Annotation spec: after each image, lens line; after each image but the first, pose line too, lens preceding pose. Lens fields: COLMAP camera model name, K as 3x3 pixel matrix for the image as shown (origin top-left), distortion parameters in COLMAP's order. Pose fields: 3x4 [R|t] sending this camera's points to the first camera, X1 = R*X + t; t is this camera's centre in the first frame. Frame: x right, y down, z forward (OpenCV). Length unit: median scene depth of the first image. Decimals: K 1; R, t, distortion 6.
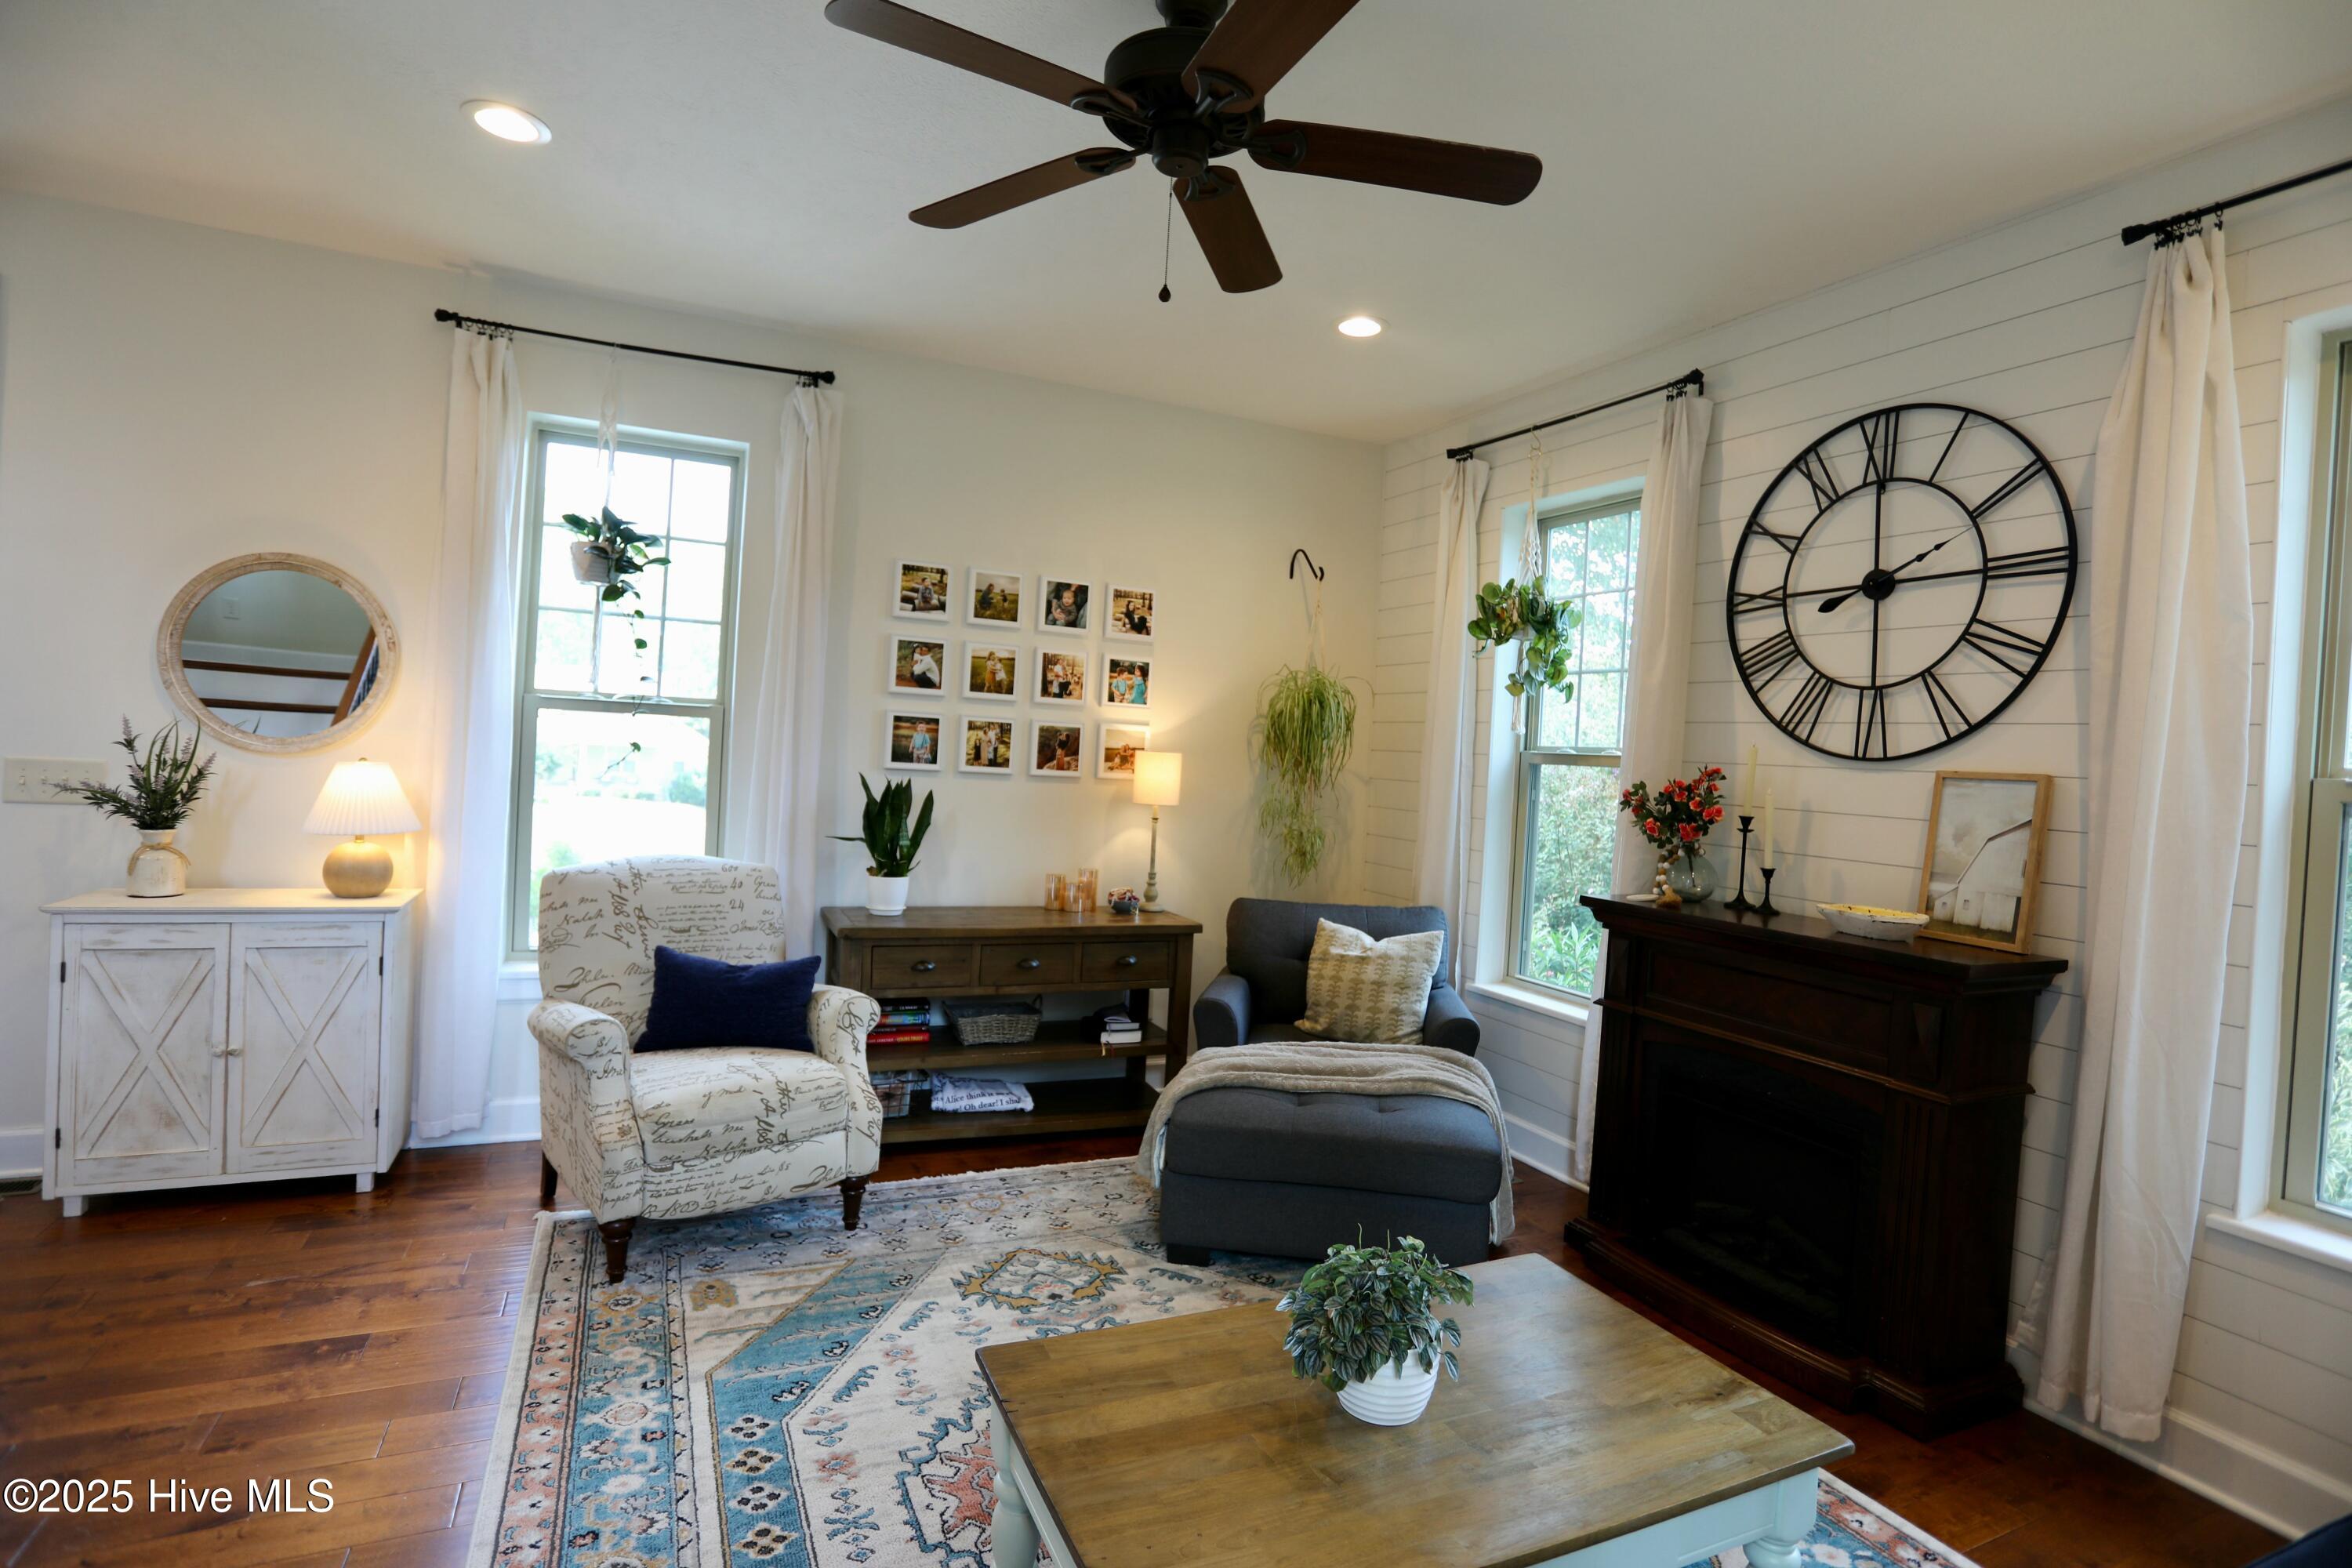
lens RADIAL K [[1138.6, 0, 1163.1], [0, 1138.6, 776.5], [0, 0, 1]] dist [-0.059493, 0.020433]
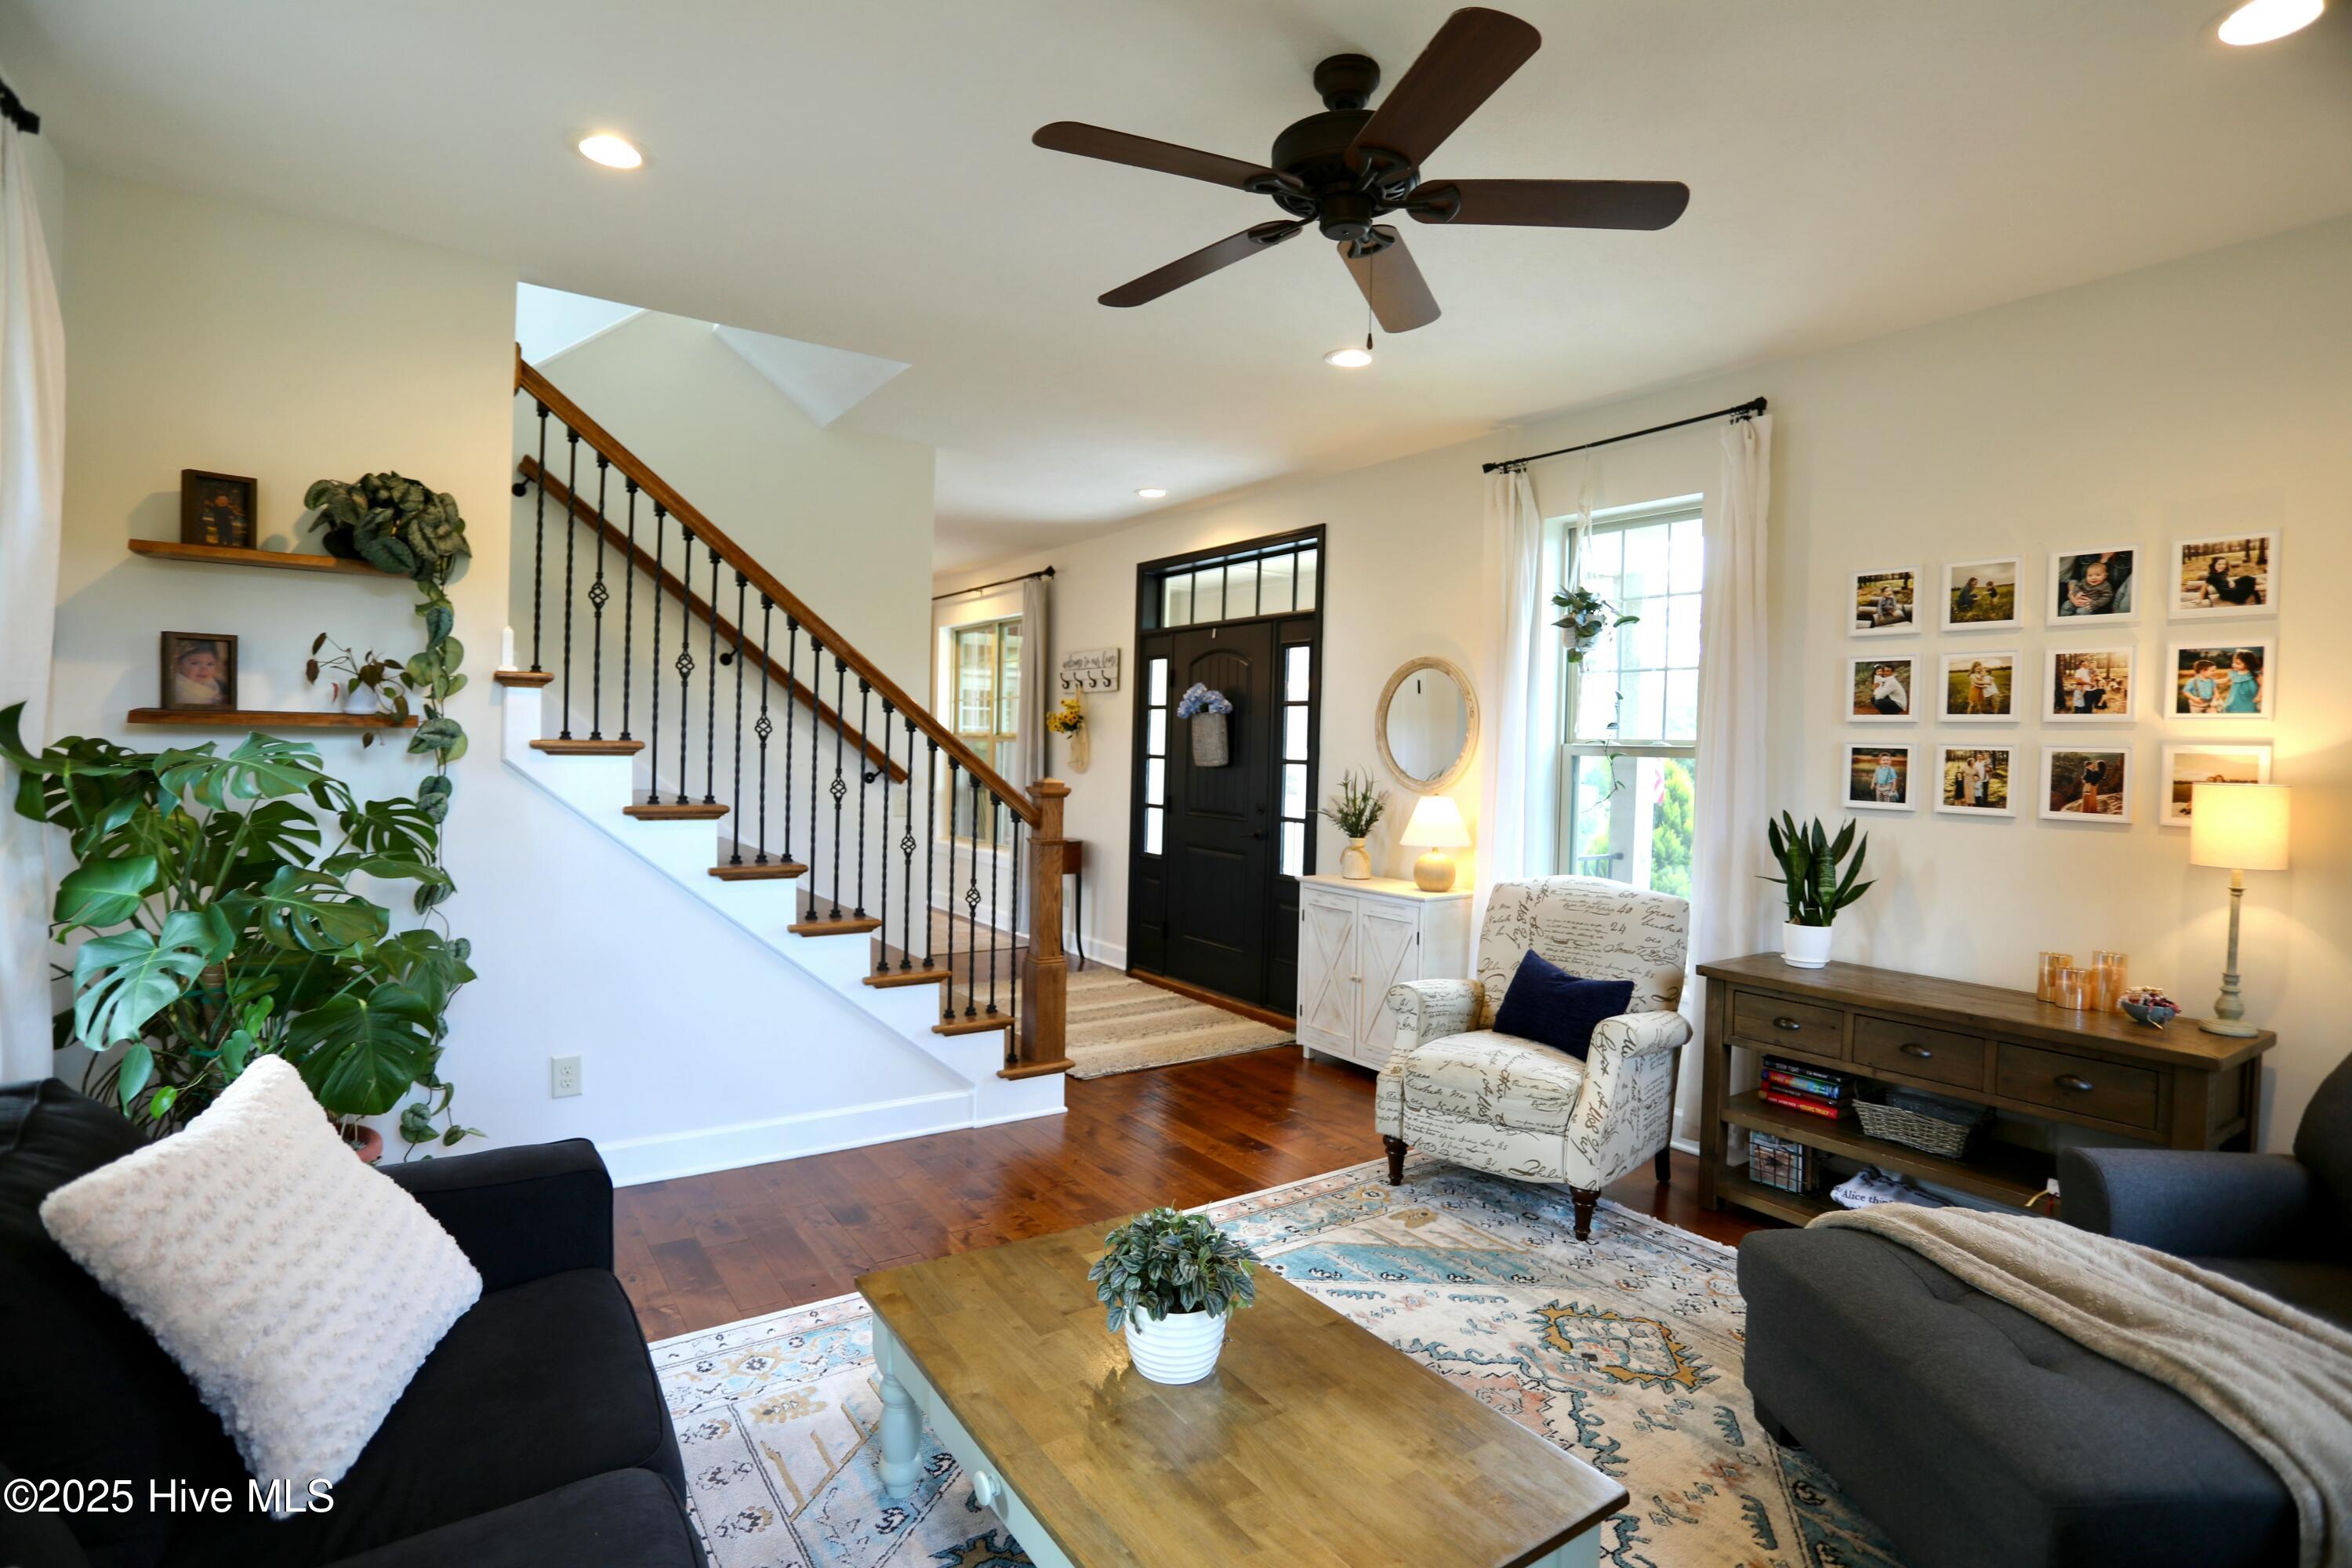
lens RADIAL K [[1138.6, 0, 1187.1], [0, 1138.6, 774.5], [0, 0, 1]] dist [-0.059493, 0.020433]
pose [[0.186309, -0.024596, -0.982183, 0.672138], [-0.033706, 0.998938, -0.031409, 0.015621], [0.981913, 0.038957, 0.185282, 0.419873]]
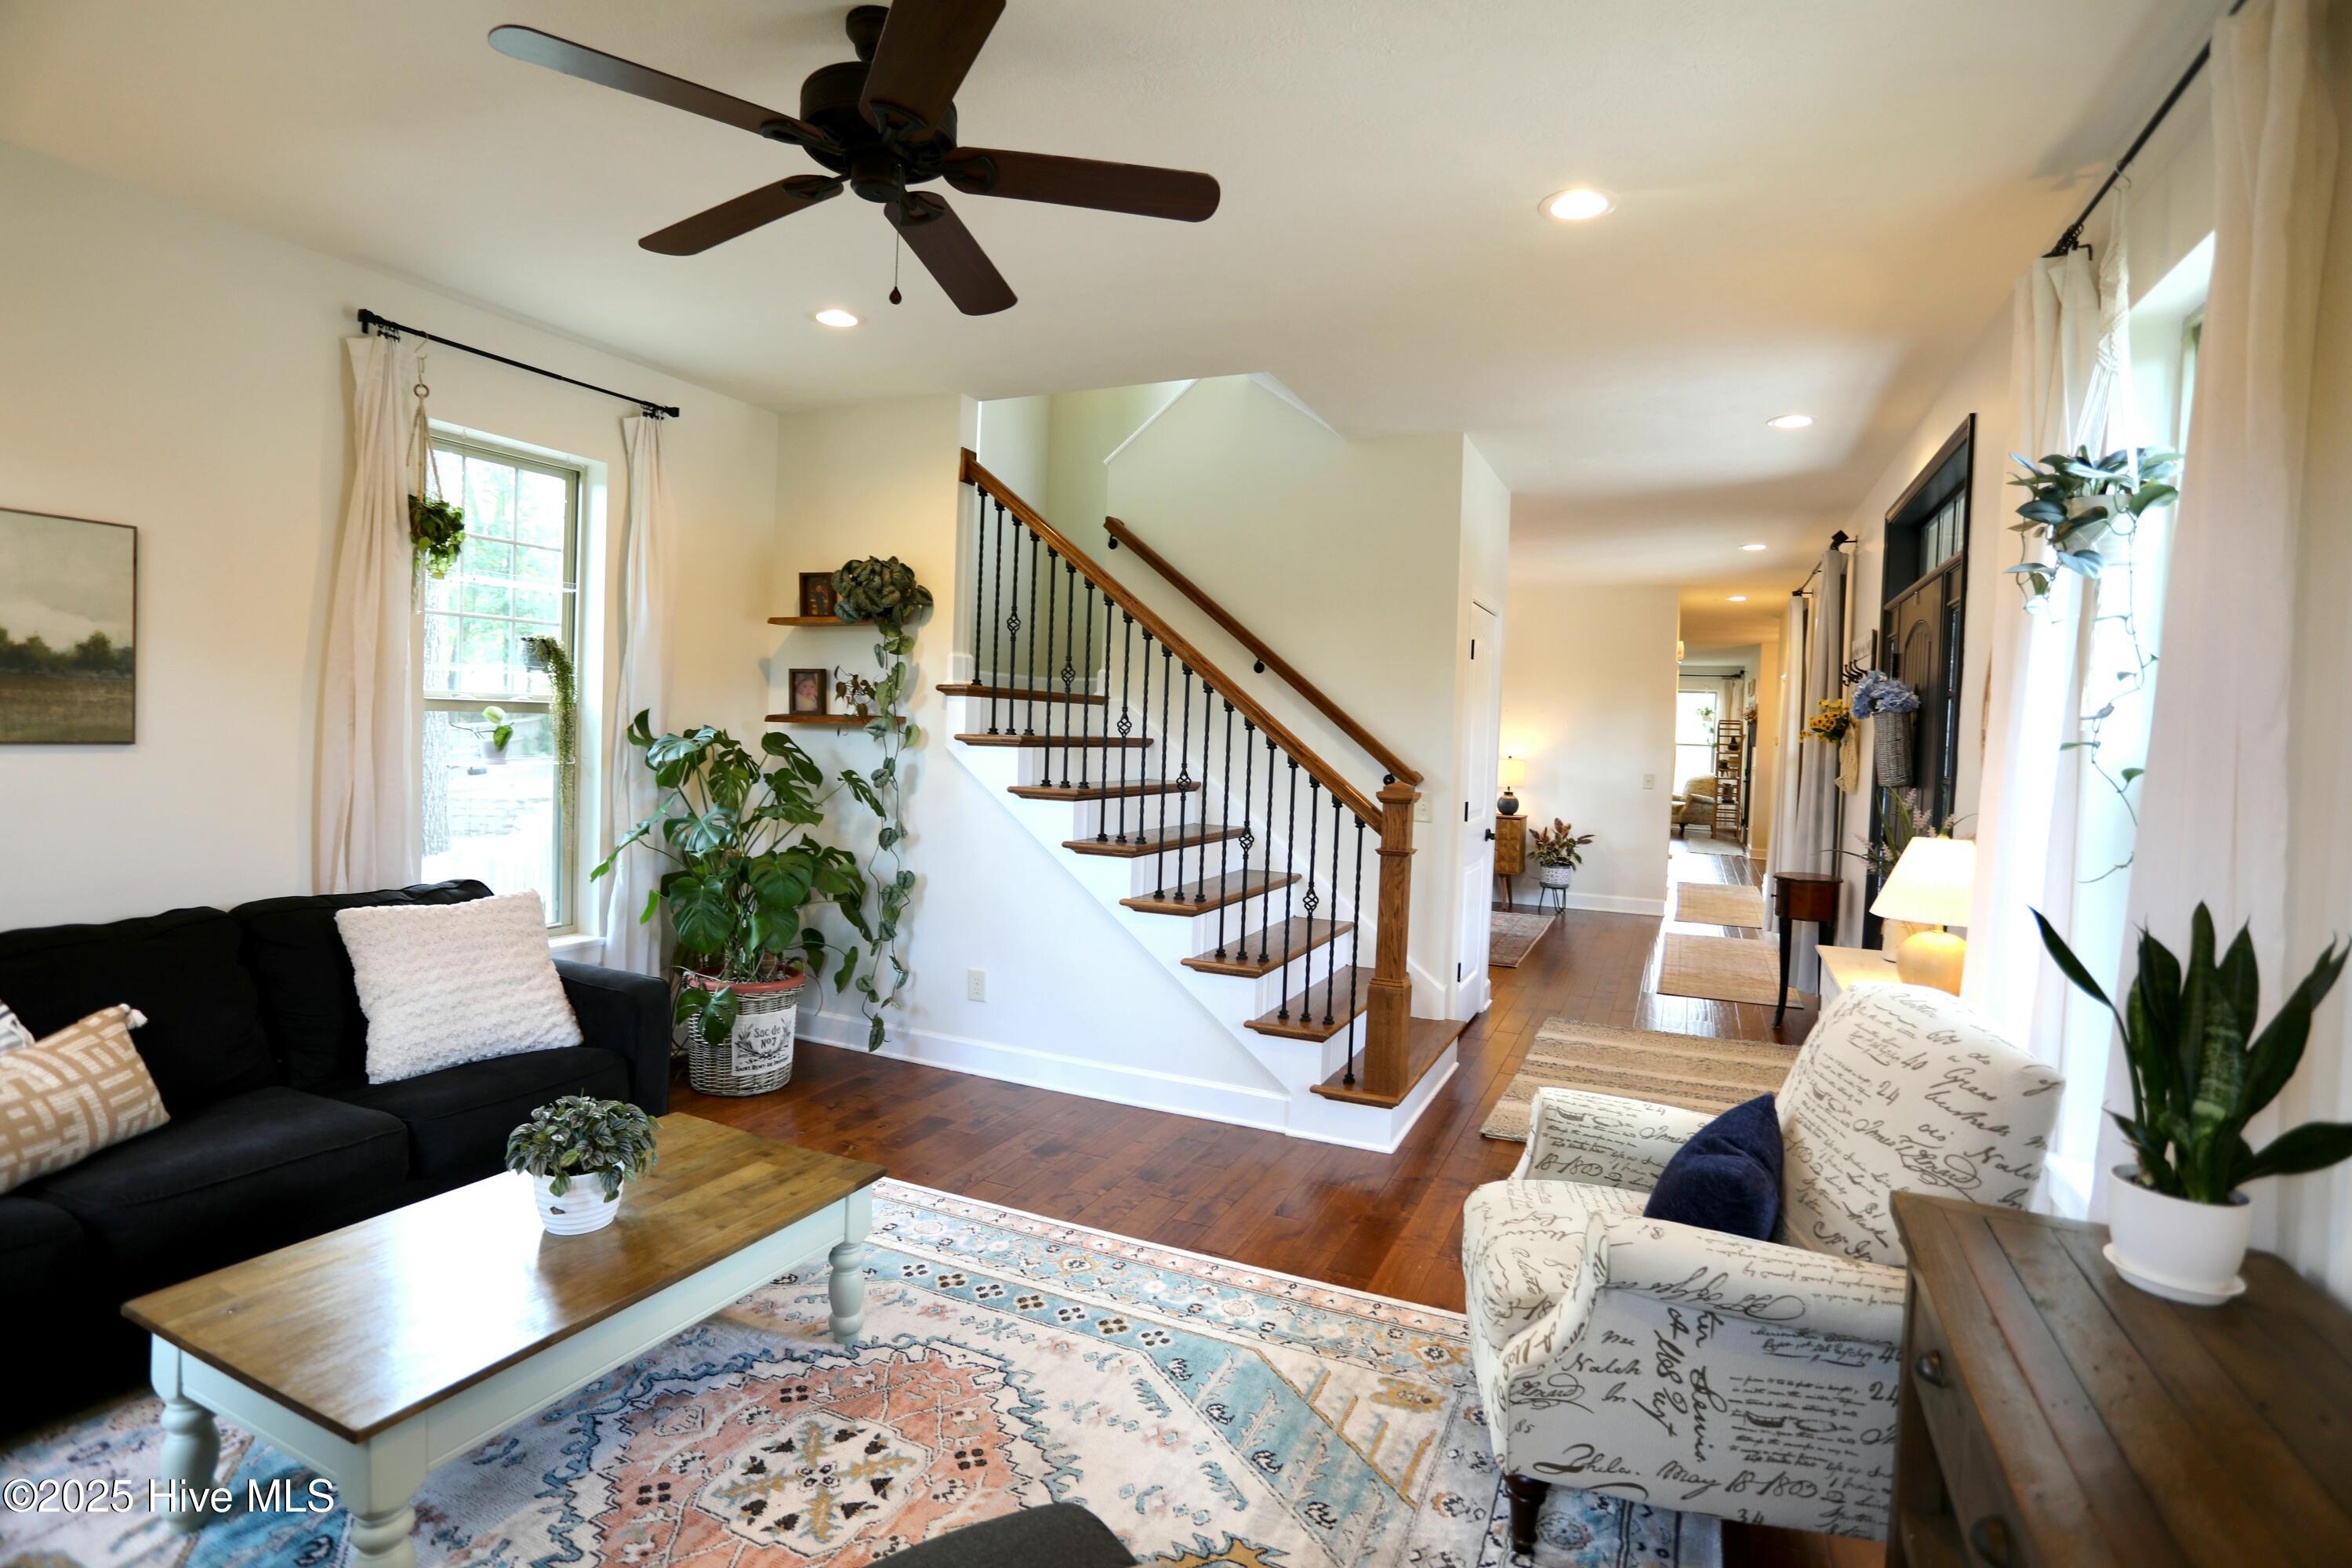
lens RADIAL K [[1138.6, 0, 1196.5], [0, 1138.6, 772.6], [0, 0, 1]] dist [-0.059493, 0.020433]
pose [[-0.742996, -0.060276, -0.666576, 0.294855], [-0.092363, 0.995642, 0.012919, -0.024773], [0.662892, 0.071165, -0.745325, 1.282953]]
